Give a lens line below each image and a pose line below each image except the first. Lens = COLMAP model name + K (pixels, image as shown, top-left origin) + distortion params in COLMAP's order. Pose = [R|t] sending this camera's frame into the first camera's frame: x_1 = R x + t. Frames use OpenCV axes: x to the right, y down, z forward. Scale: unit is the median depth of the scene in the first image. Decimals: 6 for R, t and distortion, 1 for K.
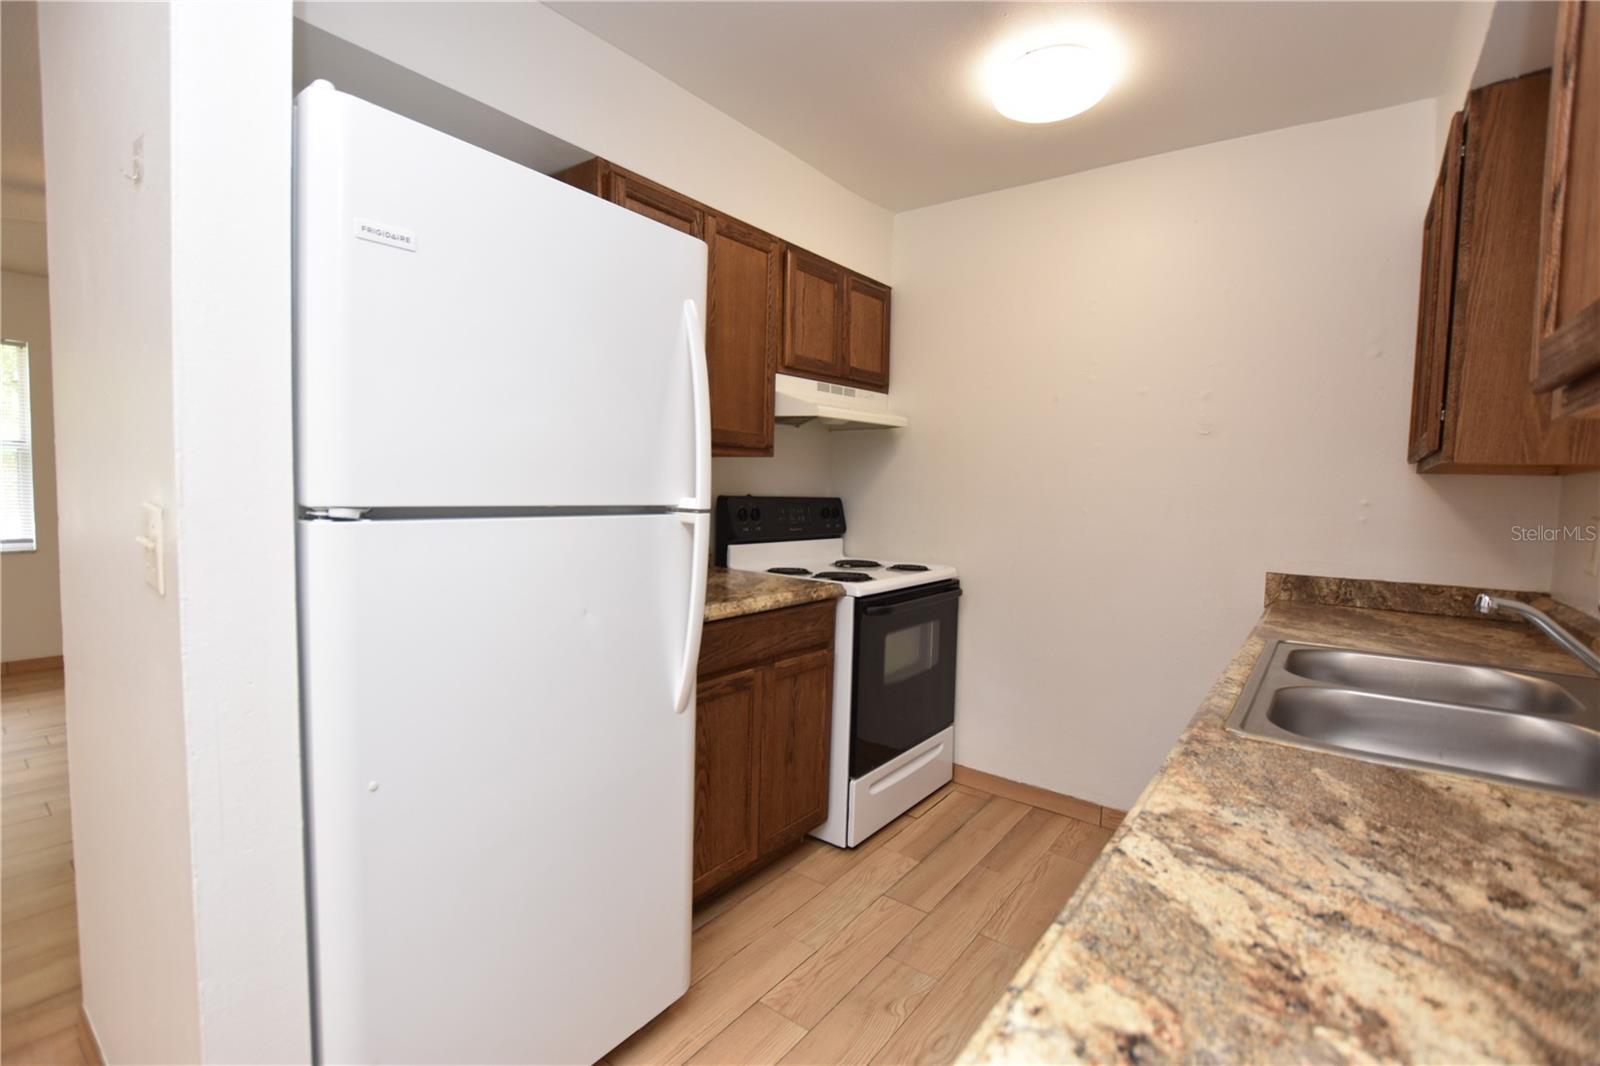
lens RADIAL K [[713.4, 0, 791.2], [0, 713.4, 534.1], [0, 0, 1]] dist [-0.030129, 0.004302]
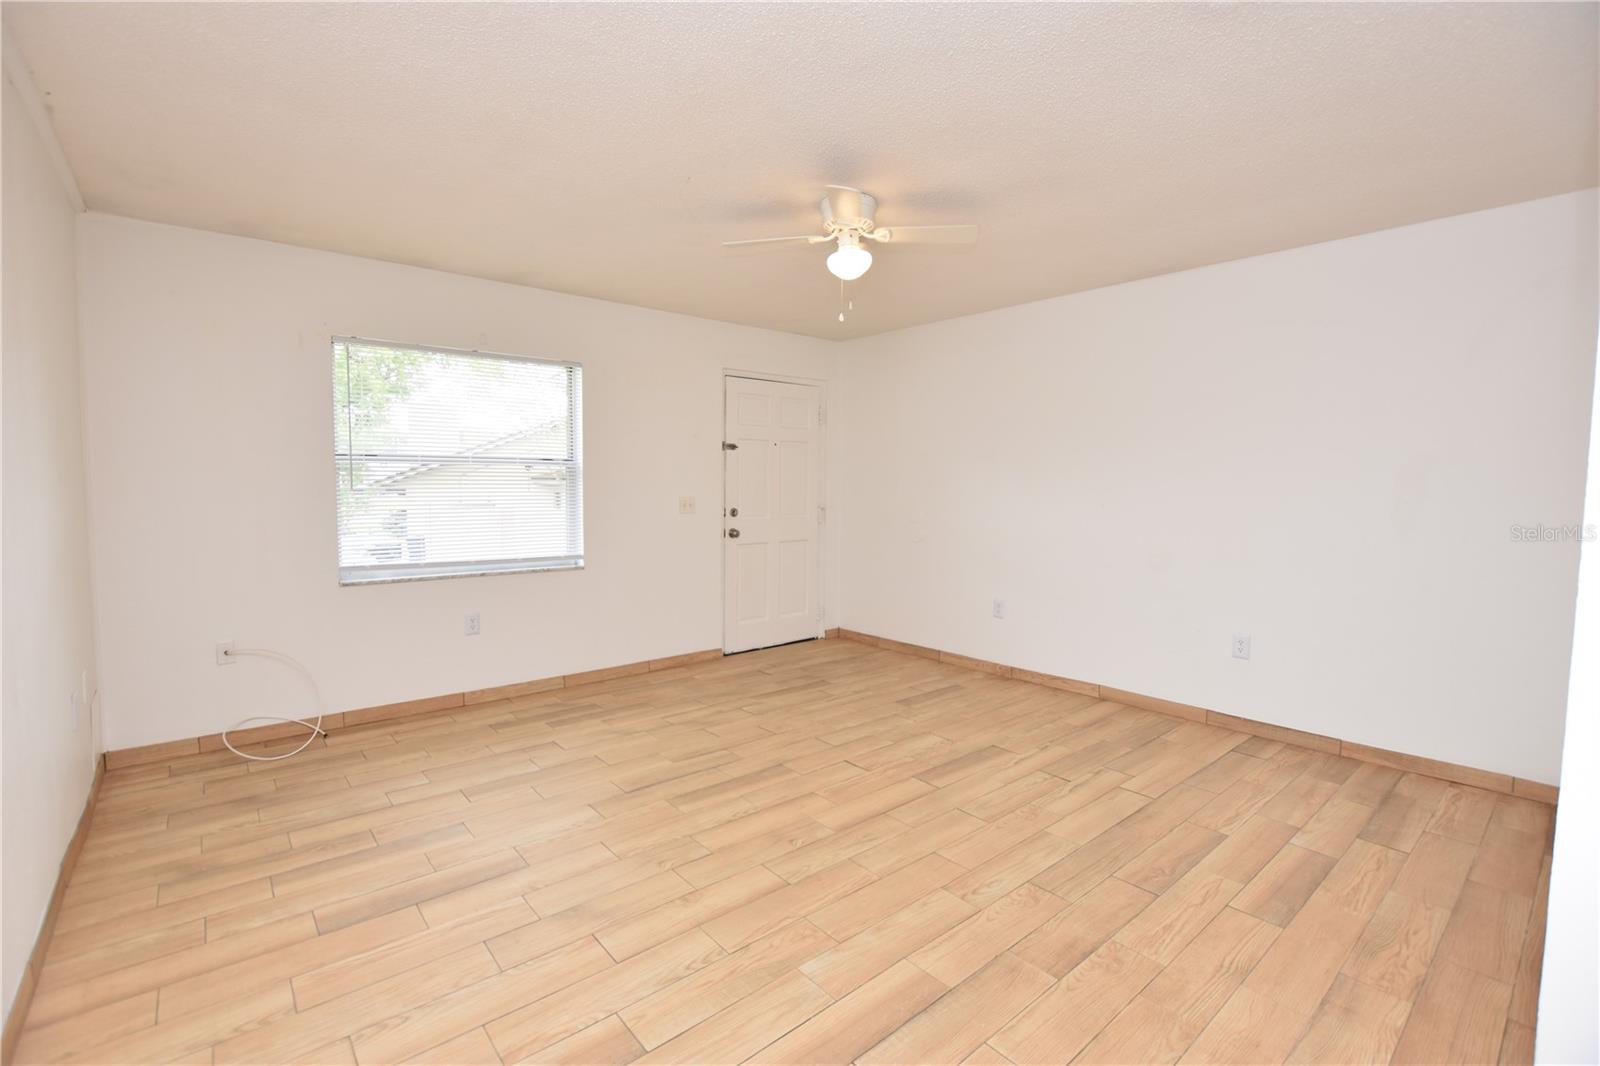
lens RADIAL K [[713.4, 0, 791.2], [0, 713.4, 534.1], [0, 0, 1]] dist [-0.030129, 0.004302]
pose [[0.976922, -0.002461, -0.213581, -1.185938], [0.002827, 0.999995, 0.001409, -0.054229], [0.213576, -0.001980, 0.976924, 0.104849]]
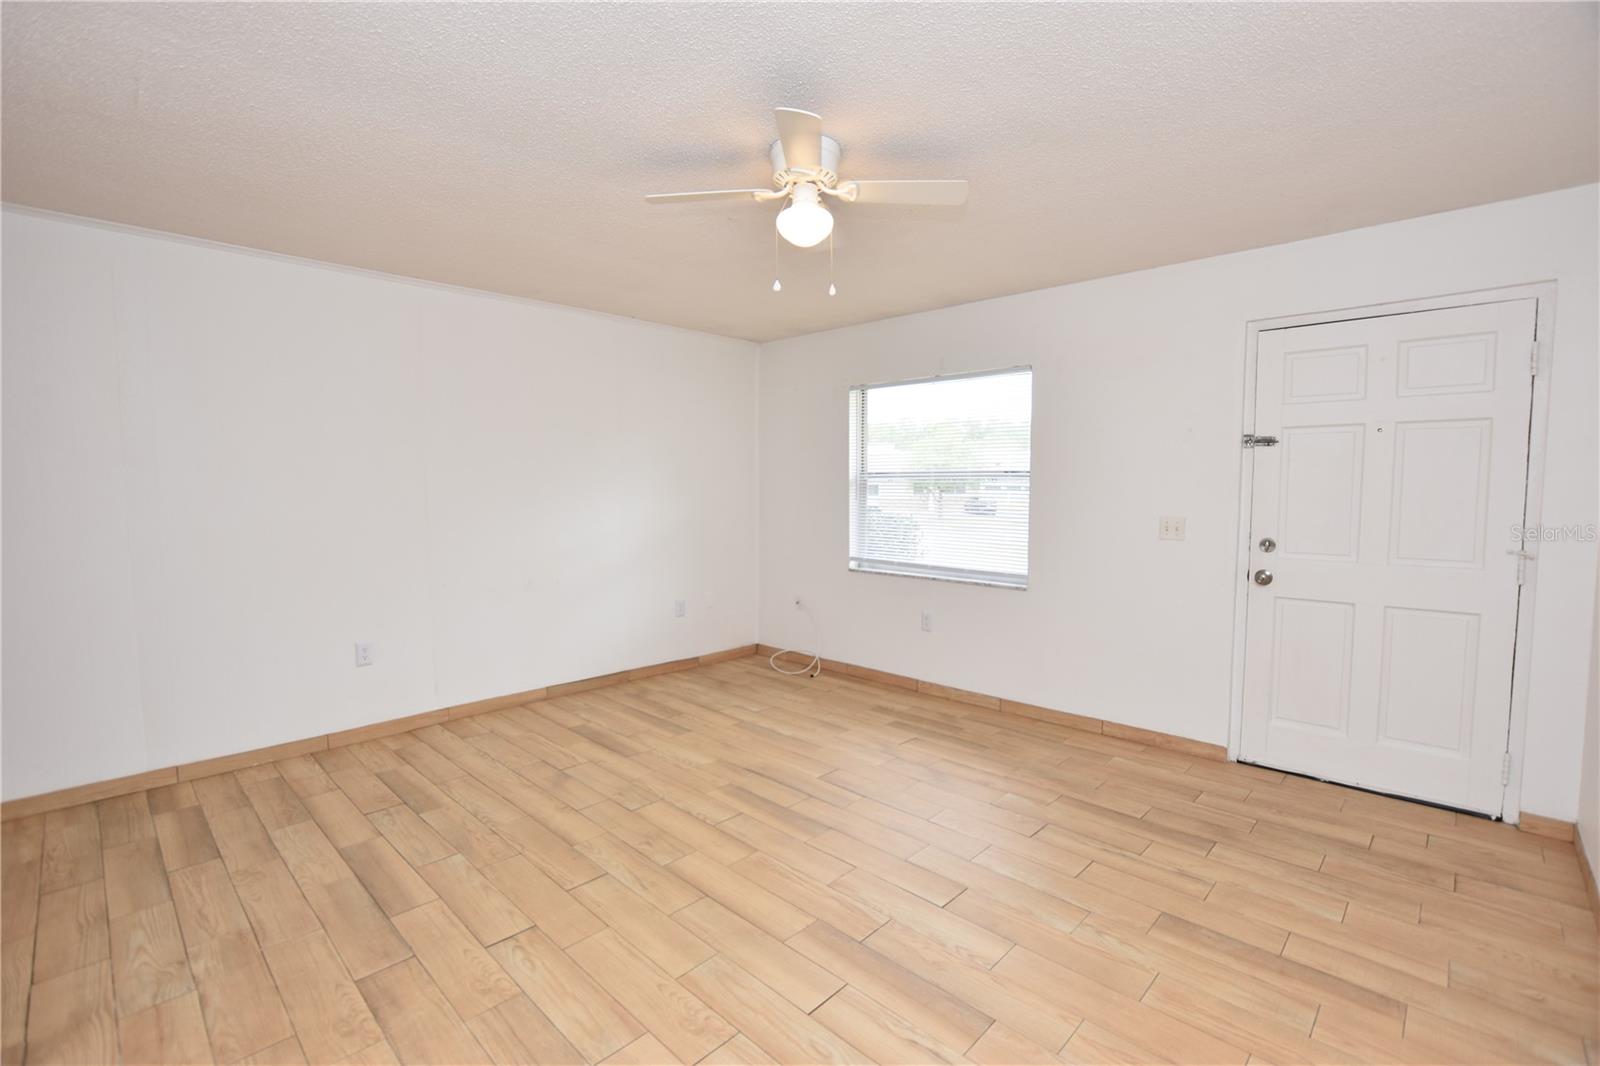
lens RADIAL K [[713.4, 0, 791.2], [0, 713.4, 534.1], [0, 0, 1]] dist [-0.030129, 0.004302]
pose [[-0.113813, 0.044929, -0.992486, -0.267295], [-0.067167, 0.996343, 0.052806, -0.160692], [0.991229, 0.072672, -0.110379, 1.600668]]
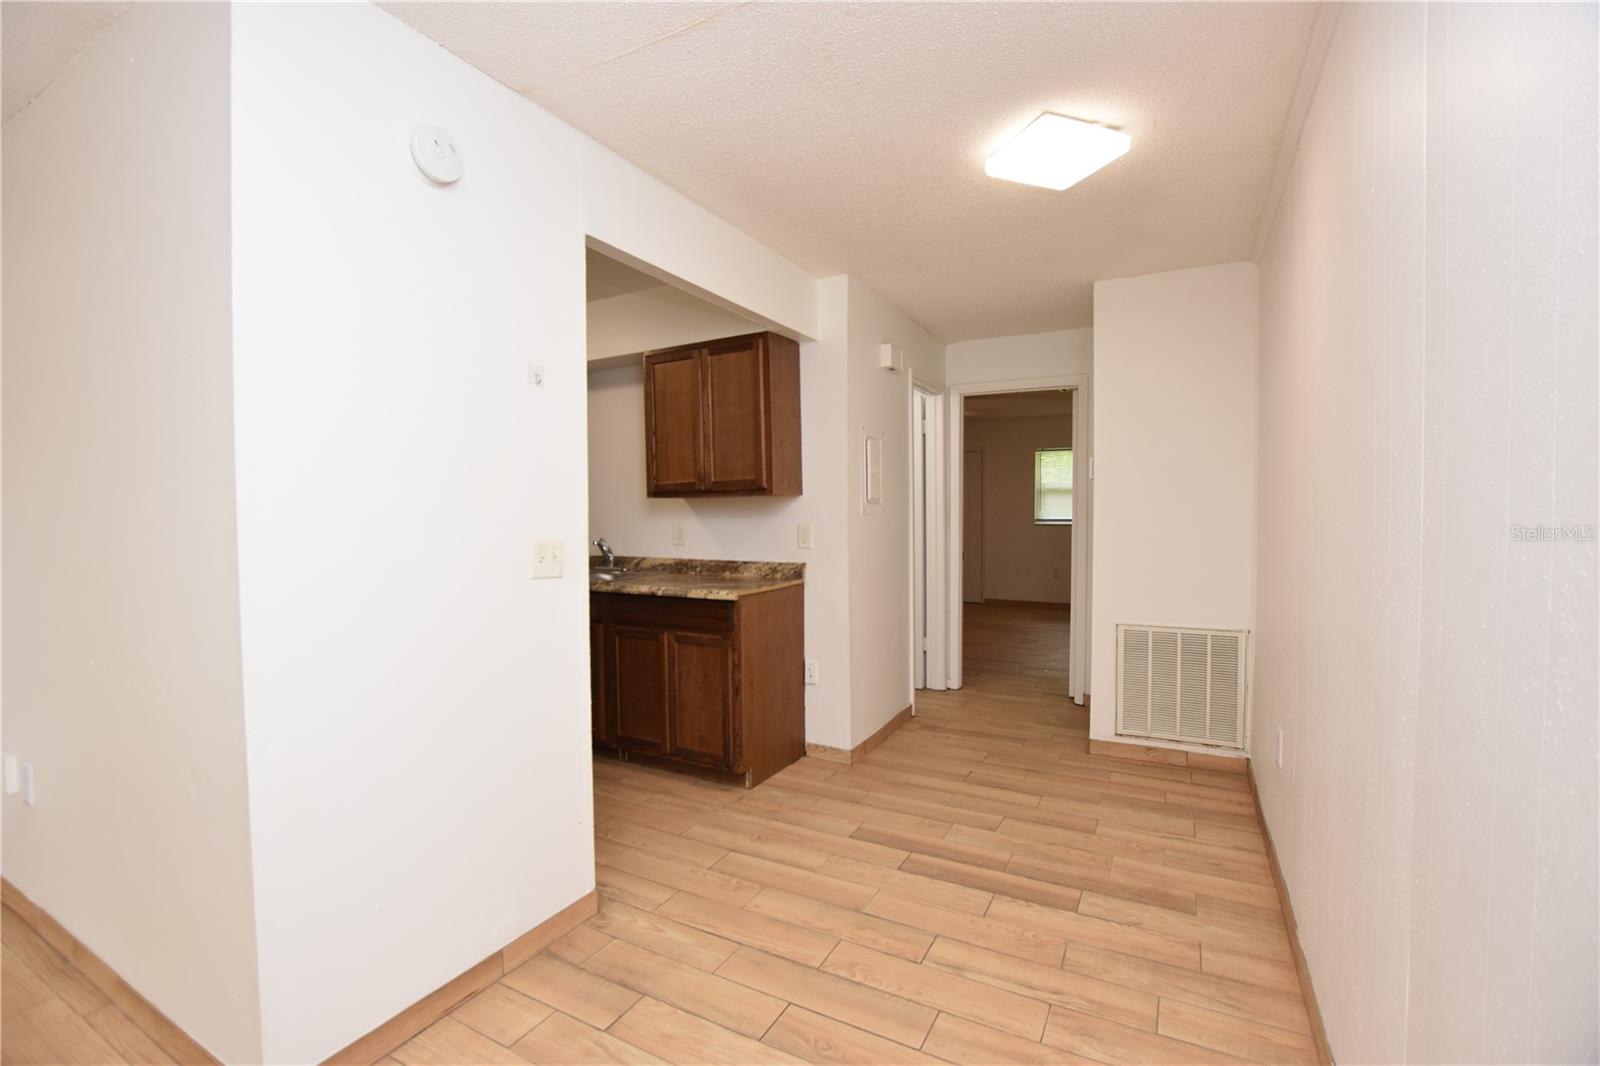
lens RADIAL K [[713.4, 0, 791.2], [0, 713.4, 534.1], [0, 0, 1]] dist [-0.030129, 0.004302]
pose [[-0.151463, -0.060939, 0.986583, -1.442054], [0.068433, 0.995056, 0.071969, -0.073555], [-0.986091, 0.078415, -0.146544, 0.267031]]
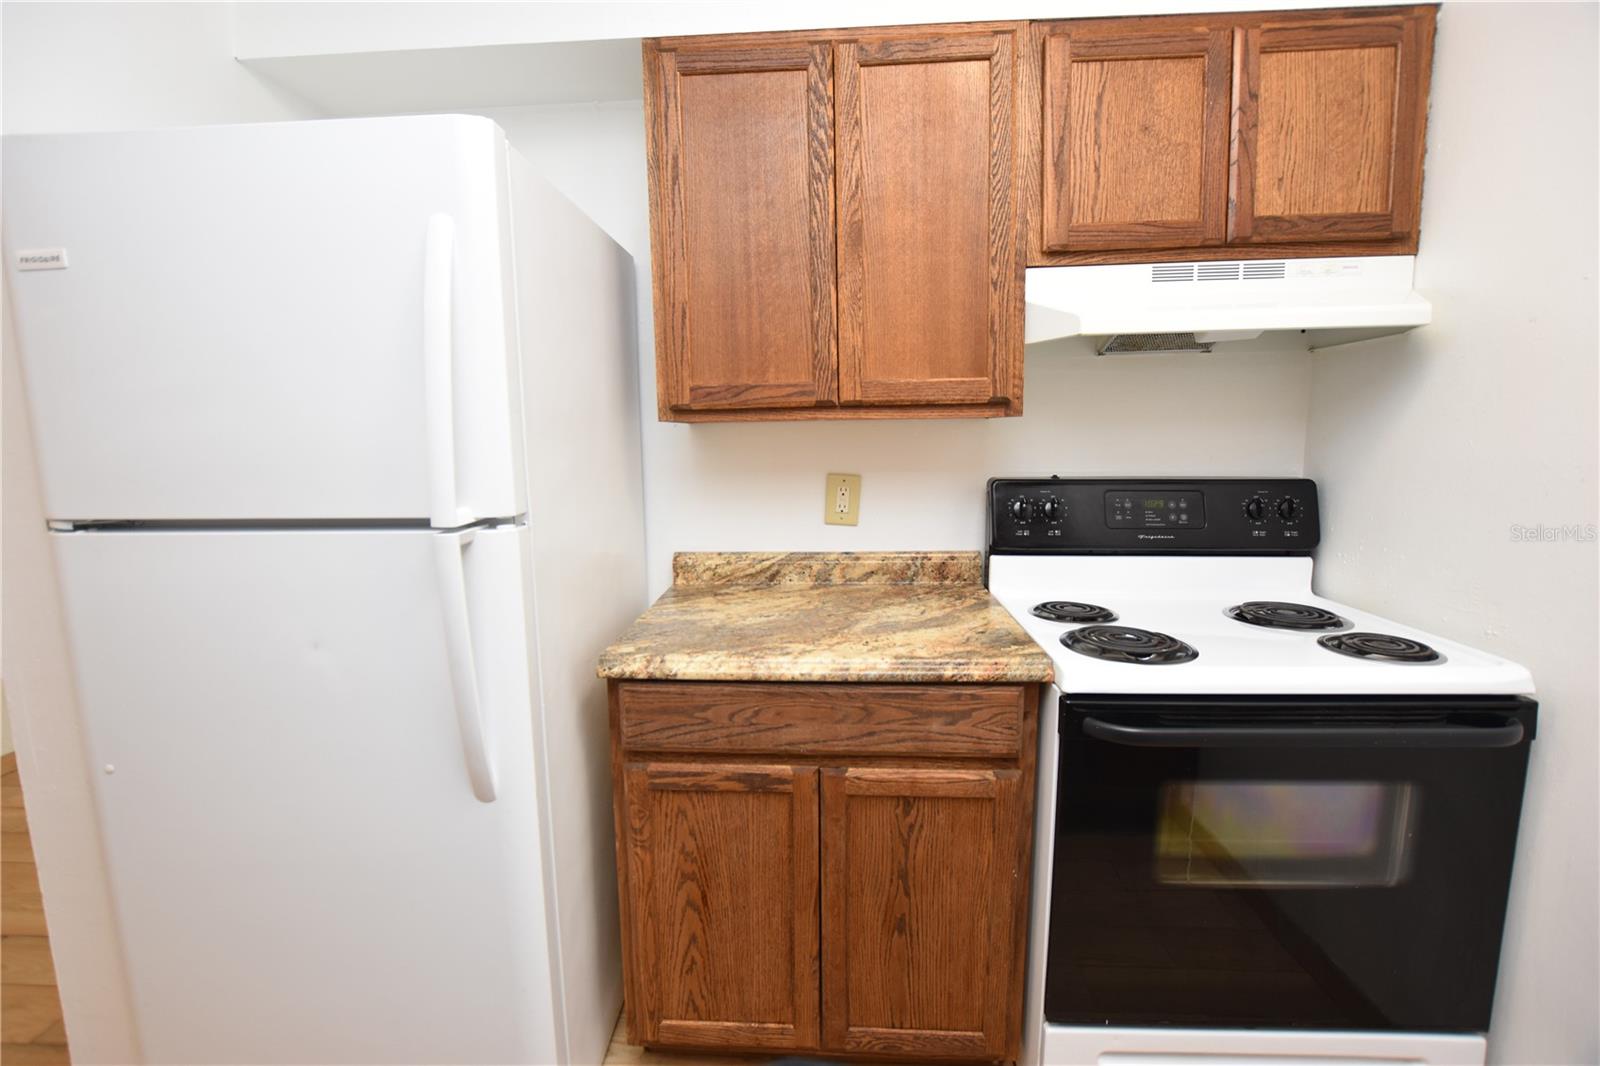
lens RADIAL K [[713.4, 0, 791.2], [0, 713.4, 534.1], [0, 0, 1]] dist [-0.030129, 0.004302]
pose [[0.564279, 0.083986, -0.821301, 0.434690], [-0.029733, 0.996234, 0.081446, -0.065717], [0.825048, -0.021538, 0.564652, 0.630263]]
